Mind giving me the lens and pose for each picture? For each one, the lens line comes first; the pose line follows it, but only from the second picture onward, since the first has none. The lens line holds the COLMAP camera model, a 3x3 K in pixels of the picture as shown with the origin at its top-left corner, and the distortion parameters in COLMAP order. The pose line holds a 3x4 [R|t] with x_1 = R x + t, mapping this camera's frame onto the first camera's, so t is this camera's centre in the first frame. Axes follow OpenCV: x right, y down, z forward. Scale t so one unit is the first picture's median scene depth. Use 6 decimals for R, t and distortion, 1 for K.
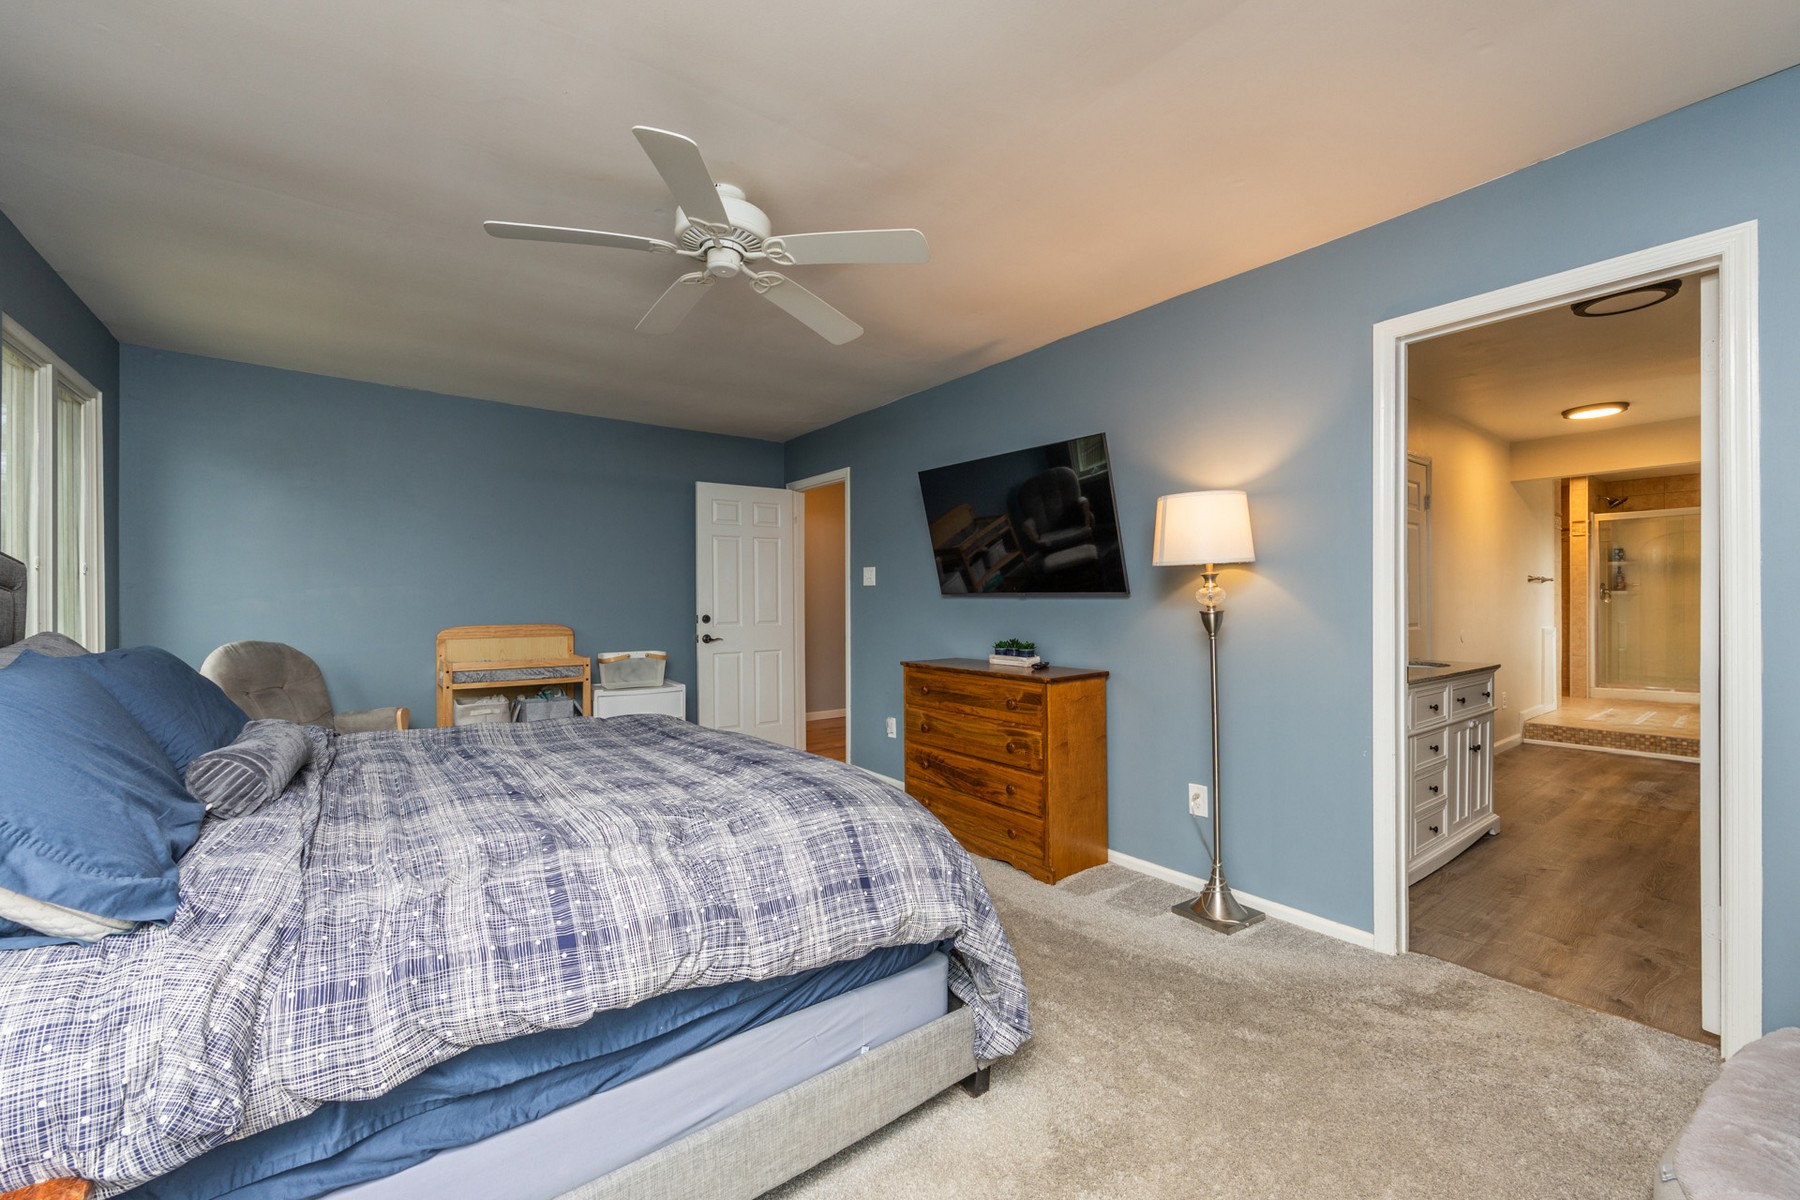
lens RADIAL K [[712.8, 0, 900.0], [0, 712.8, 600.0], [0, 0, 1]] dist [0.001386, 0.000171]
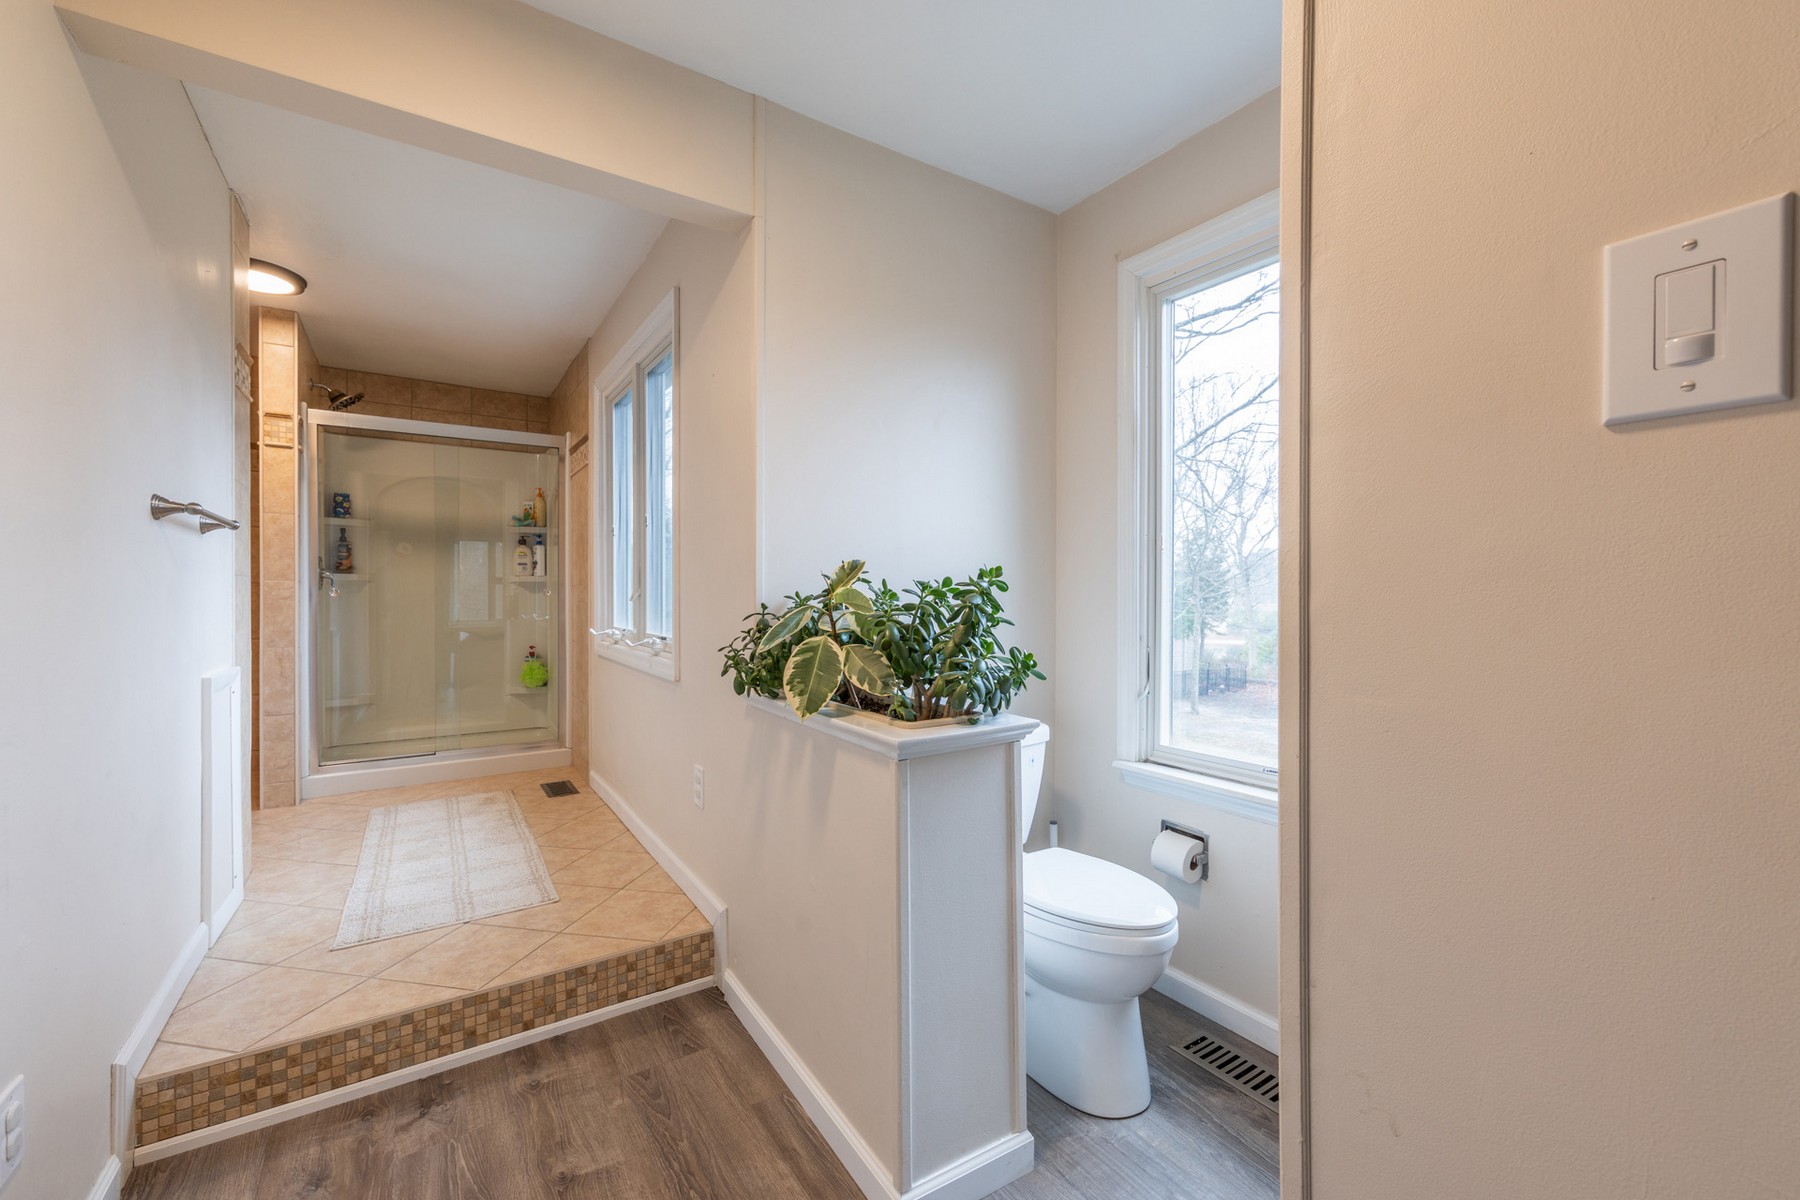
lens RADIAL K [[712.8, 0, 900.0], [0, 712.8, 600.0], [0, 0, 1]] dist [0.001386, 0.000171]
pose [[0.047890, -0.010651, 0.998796, 0.521892], [-0.002479, 0.999939, 0.010782, 0.000342], [-0.998850, -0.002992, 0.047860, 0.589095]]
